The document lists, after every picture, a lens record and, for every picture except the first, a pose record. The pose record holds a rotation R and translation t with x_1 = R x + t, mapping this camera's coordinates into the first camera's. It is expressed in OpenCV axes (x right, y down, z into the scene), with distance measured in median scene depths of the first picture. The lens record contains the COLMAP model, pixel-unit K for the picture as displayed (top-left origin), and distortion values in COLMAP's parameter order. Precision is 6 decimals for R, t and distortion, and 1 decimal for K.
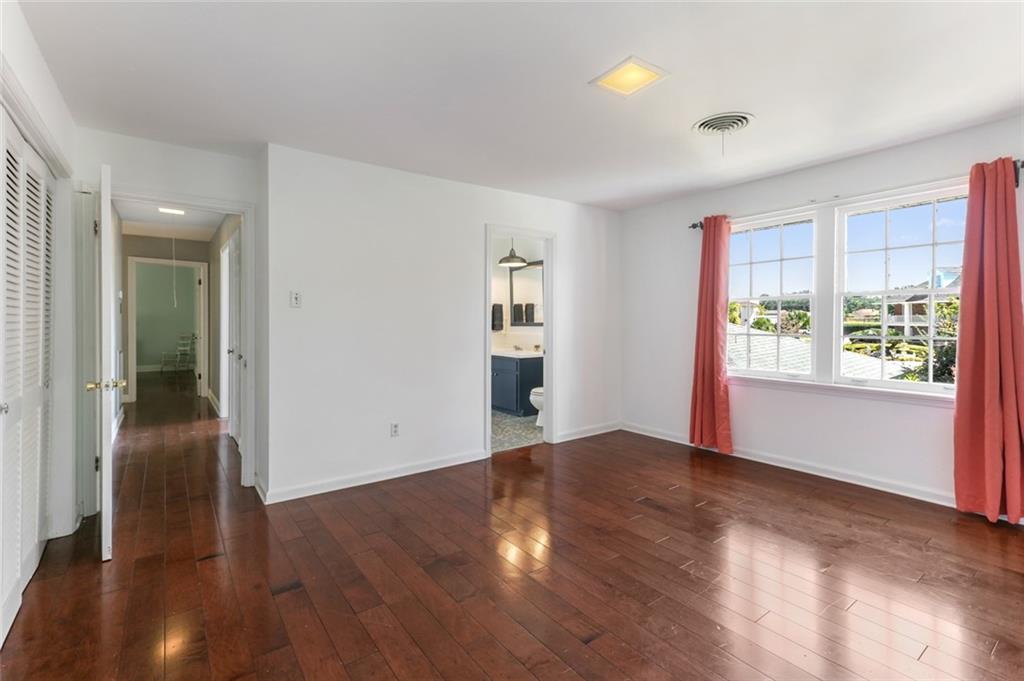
lens RADIAL K [[468.1, 0, 516.5], [0, 468.1, 325.2], [0, 0, 1]] dist [0.003484, 0.003526]
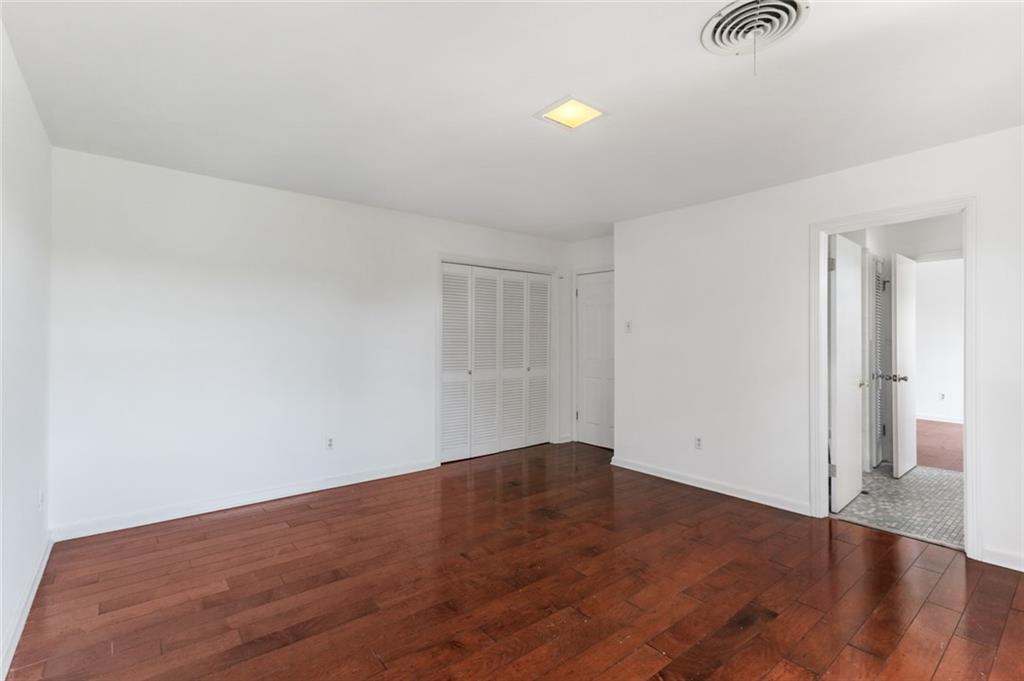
lens RADIAL K [[468.1, 0, 516.2], [0, 468.1, 340.4], [0, 0, 1]] dist [0.003484, 0.003526]
pose [[0.061843, 0.008352, -0.998051, 0.971204], [-0.009995, 0.999920, 0.007748, -0.023105], [0.998036, 0.009496, 0.061921, 0.619237]]
